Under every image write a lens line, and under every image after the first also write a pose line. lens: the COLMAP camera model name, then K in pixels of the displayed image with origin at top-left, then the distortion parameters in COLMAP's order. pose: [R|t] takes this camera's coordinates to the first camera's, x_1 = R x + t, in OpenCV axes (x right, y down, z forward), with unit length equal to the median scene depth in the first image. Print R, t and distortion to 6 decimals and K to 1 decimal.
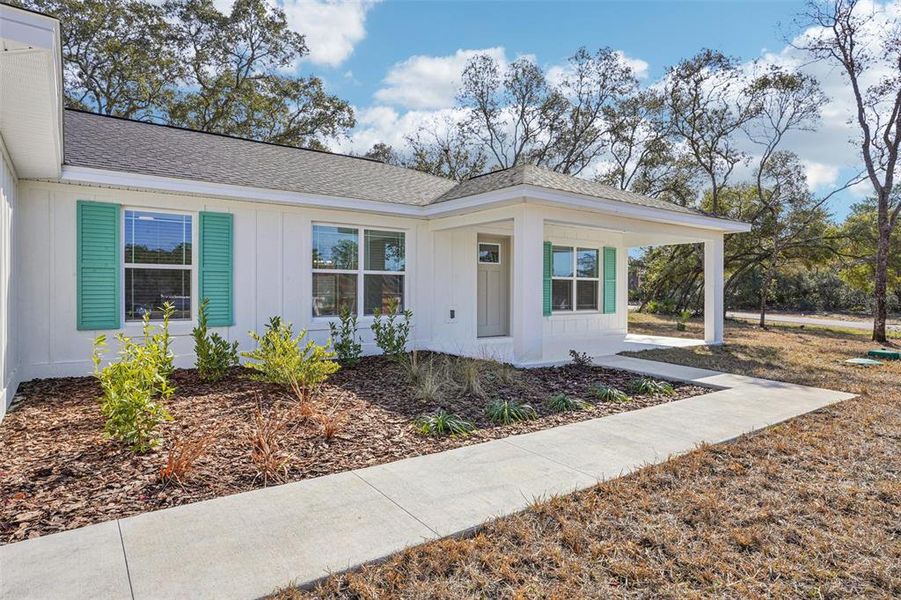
lens RADIAL K [[526.7, 0, 446.1], [0, 526.7, 300.5], [0, 0, 1]] dist [-0.016209, 0.000532]
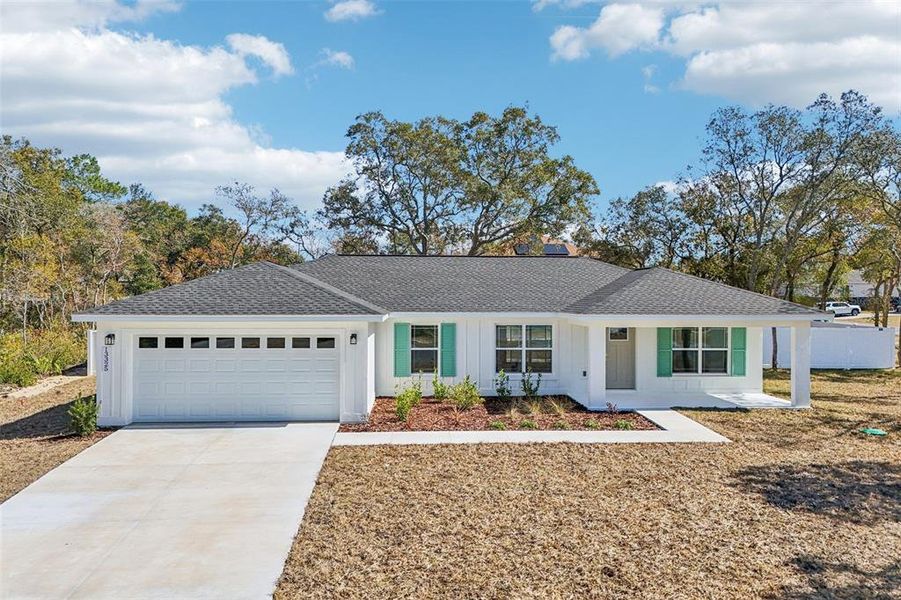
lens RADIAL K [[656.5, 0, 452.5], [0, 656.5, 305.2], [0, 0, 1]] dist [0.100955, -0.112218]
pose [[0.846852, 0.003590, -0.531817, 0.583599], [-0.007932, 0.999951, -0.005880, -0.132671], [0.531770, 0.009198, 0.846839, -0.732698]]
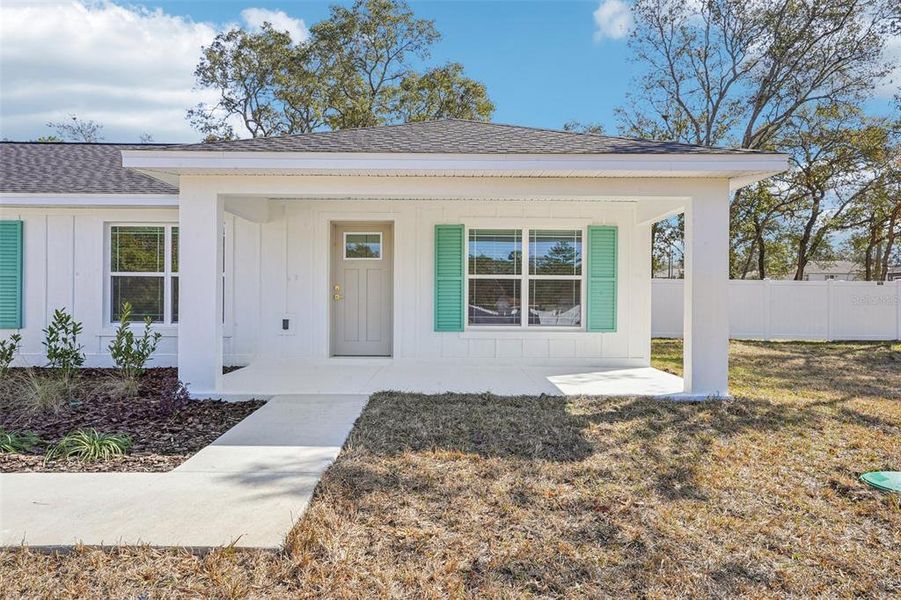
lens RADIAL K [[562.0, 0, 438.3], [0, 562.0, 302.1], [0, 0, 1]] dist [0.005225, 0.002250]
pose [[0.803777, 0.003346, -0.594922, 0.552684], [-0.012247, 0.999865, -0.010923, -0.001026], [0.594805, 0.016065, 0.803710, 0.352259]]
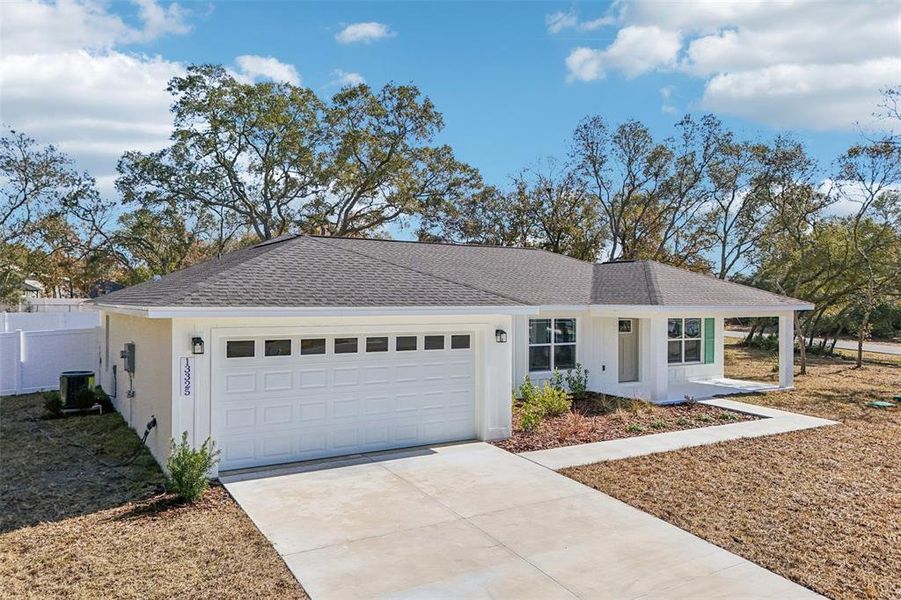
lens RADIAL K [[656.5, 0, 452.5], [0, 656.5, 305.2], [0, 0, 1]] dist [0.100955, -0.112218]
pose [[0.996934, -0.000144, -0.078241, -0.221729], [-0.000450, 0.999971, -0.007578, -0.114155], [0.078240, 0.007590, 0.996906, -0.782425]]
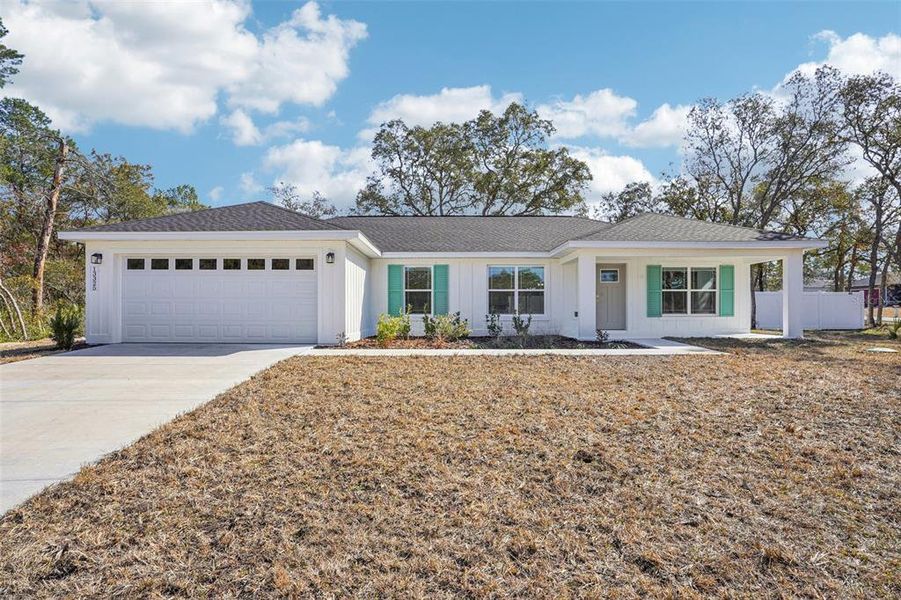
lens RADIAL K [[514.4, 0, 446.6], [0, 514.4, 315.3], [0, 0, 1]] dist [-0.054761, 0.043115]
pose [[0.809072, -0.003126, -0.587701, 0.488972], [-0.004100, 0.999931, -0.010963, 0.038159], [0.587695, 0.011280, 0.809004, -0.415461]]
